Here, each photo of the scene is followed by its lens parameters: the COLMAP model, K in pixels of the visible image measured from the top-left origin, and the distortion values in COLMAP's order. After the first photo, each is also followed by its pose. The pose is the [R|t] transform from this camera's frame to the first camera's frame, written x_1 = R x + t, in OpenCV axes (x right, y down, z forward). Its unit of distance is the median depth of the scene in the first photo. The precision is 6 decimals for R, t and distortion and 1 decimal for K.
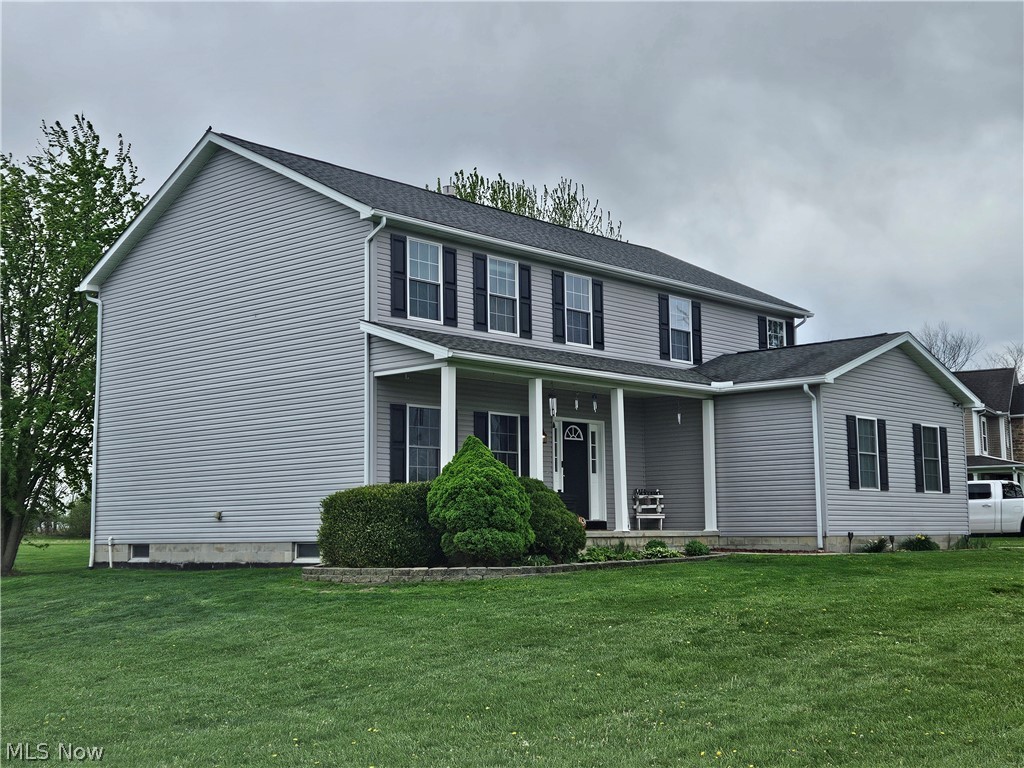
lens RADIAL K [[1265.0, 0, 512.0], [0, 1265.0, 384.0], [0, 0, 1]] dist [0.072270, 0.025654]
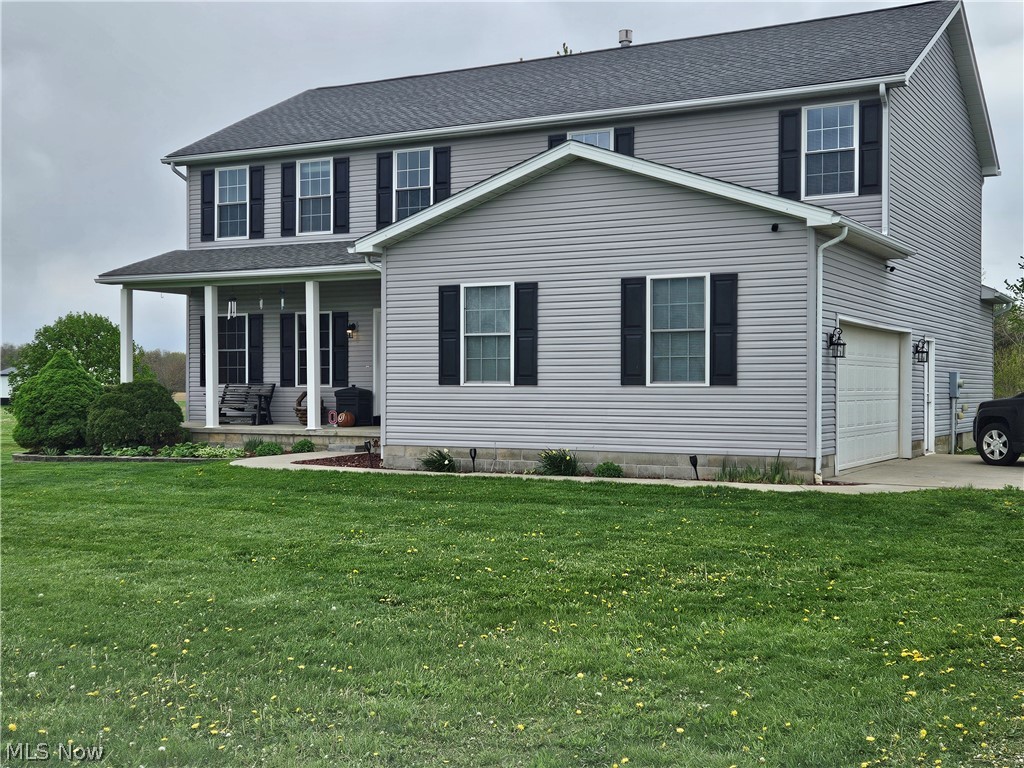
lens RADIAL K [[1265.0, 0, 512.0], [0, 1265.0, 384.0], [0, 0, 1]] dist [0.072270, 0.025654]
pose [[0.236716, 0.005536, -0.971563, 0.992306], [0.103971, 0.994097, 0.030997, 0.063526], [0.966000, -0.108352, 0.234743, 0.865699]]
